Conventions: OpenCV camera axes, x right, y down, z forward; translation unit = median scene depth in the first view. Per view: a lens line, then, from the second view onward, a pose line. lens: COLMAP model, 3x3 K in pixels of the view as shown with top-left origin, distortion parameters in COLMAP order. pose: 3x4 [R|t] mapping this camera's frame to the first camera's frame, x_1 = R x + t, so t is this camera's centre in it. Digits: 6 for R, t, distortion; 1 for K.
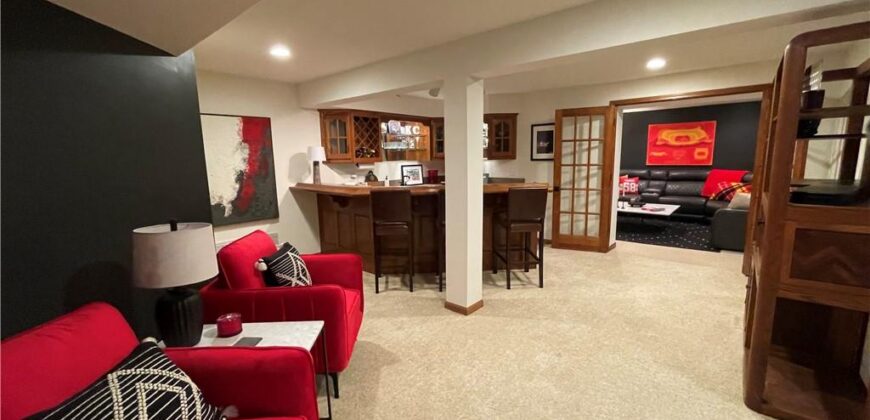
lens RADIAL K [[363.6, 0, 436.0], [0, 363.6, 211.2], [0, 0, 1]] dist [-0.001003, -0.000217]
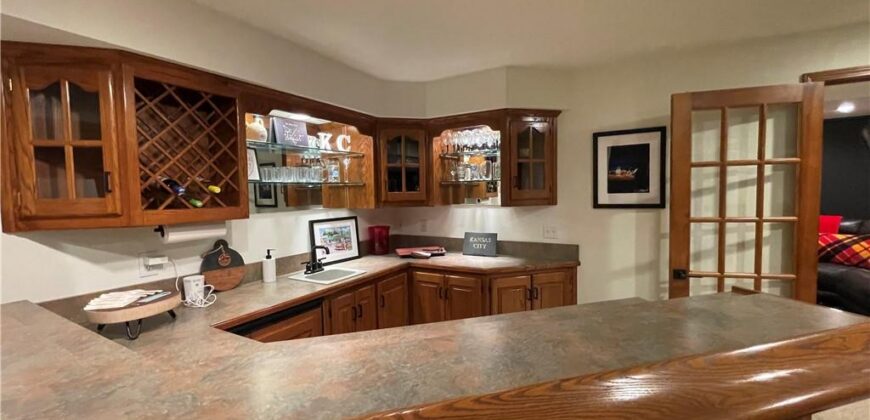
lens RADIAL K [[363.6, 0, 437.2], [0, 363.6, 210.0], [0, 0, 1]] dist [-0.001003, -0.000217]
pose [[0.980303, -0.013243, 0.197054, -0.028335], [0.033300, 0.994548, -0.098821, -0.083439], [-0.194671, 0.103436, 0.975399, 0.501140]]
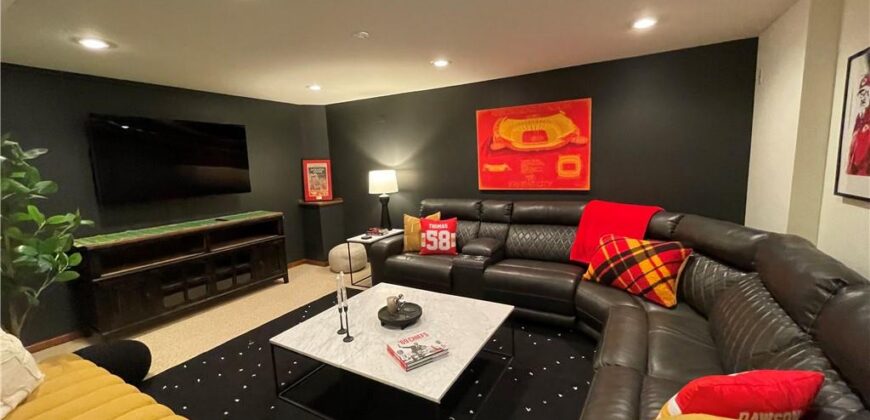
lens RADIAL K [[363.6, 0, 436.9], [0, 363.6, 207.7], [0, 0, 1]] dist [-0.001003, -0.000217]
pose [[0.980482, -0.044278, 0.191556, 0.540939], [0.050167, 0.998402, -0.026003, -0.117095], [-0.190099, 0.035105, 0.981137, 0.655687]]
